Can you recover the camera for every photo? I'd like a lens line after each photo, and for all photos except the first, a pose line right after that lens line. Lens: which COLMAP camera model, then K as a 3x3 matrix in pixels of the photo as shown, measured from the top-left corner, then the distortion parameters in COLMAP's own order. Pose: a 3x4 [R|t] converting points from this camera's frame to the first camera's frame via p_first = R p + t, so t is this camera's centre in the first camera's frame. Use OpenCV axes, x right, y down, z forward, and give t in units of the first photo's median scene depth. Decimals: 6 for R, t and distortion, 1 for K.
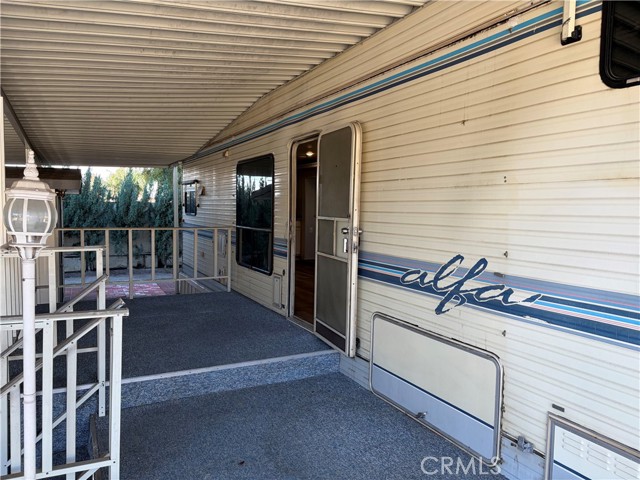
lens RADIAL K [[483.0, 0, 320.0], [0, 483.0, 240.0], [0, 0, 1]] dist [0.060016, -0.073082]
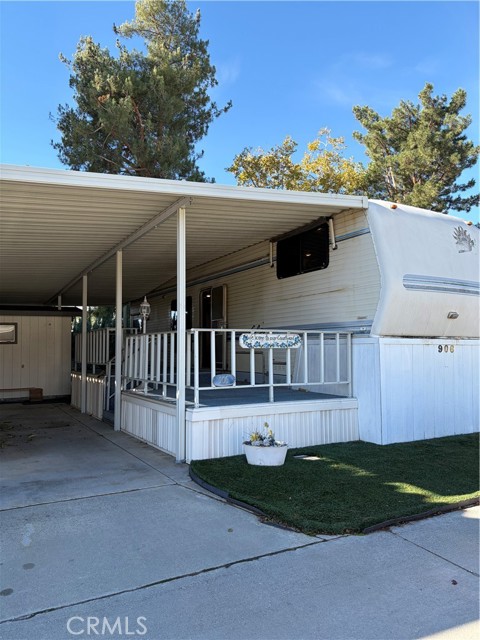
lens RADIAL K [[483.0, 0, 240.0], [0, 483.0, 320.0], [0, 0, 1]] dist [0.060016, -0.073082]
pose [[0.998856, -0.020433, 0.043241, 0.040889], [0.025747, 0.991677, -0.126146, 0.314636], [-0.040303, 0.127115, 0.991069, -1.734257]]
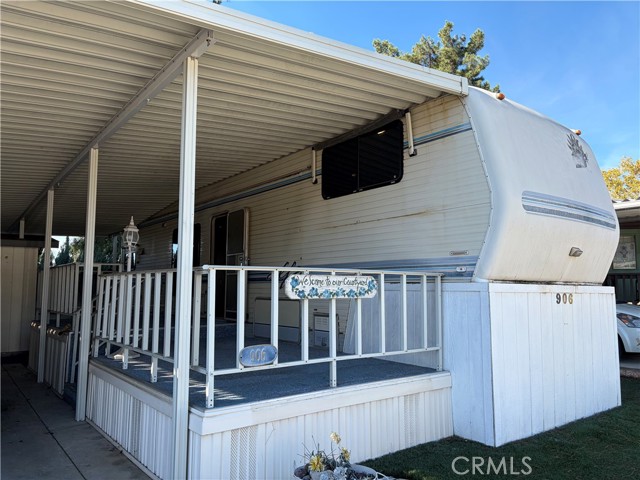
lens RADIAL K [[483.0, 0, 320.0], [0, 483.0, 240.0], [0, 0, 1]] dist [0.060016, -0.073082]
pose [[0.981898, 0.002860, 0.189387, -0.008332], [0.027714, 0.986955, -0.158592, 0.242454], [-0.187370, 0.160969, 0.969011, -1.087310]]
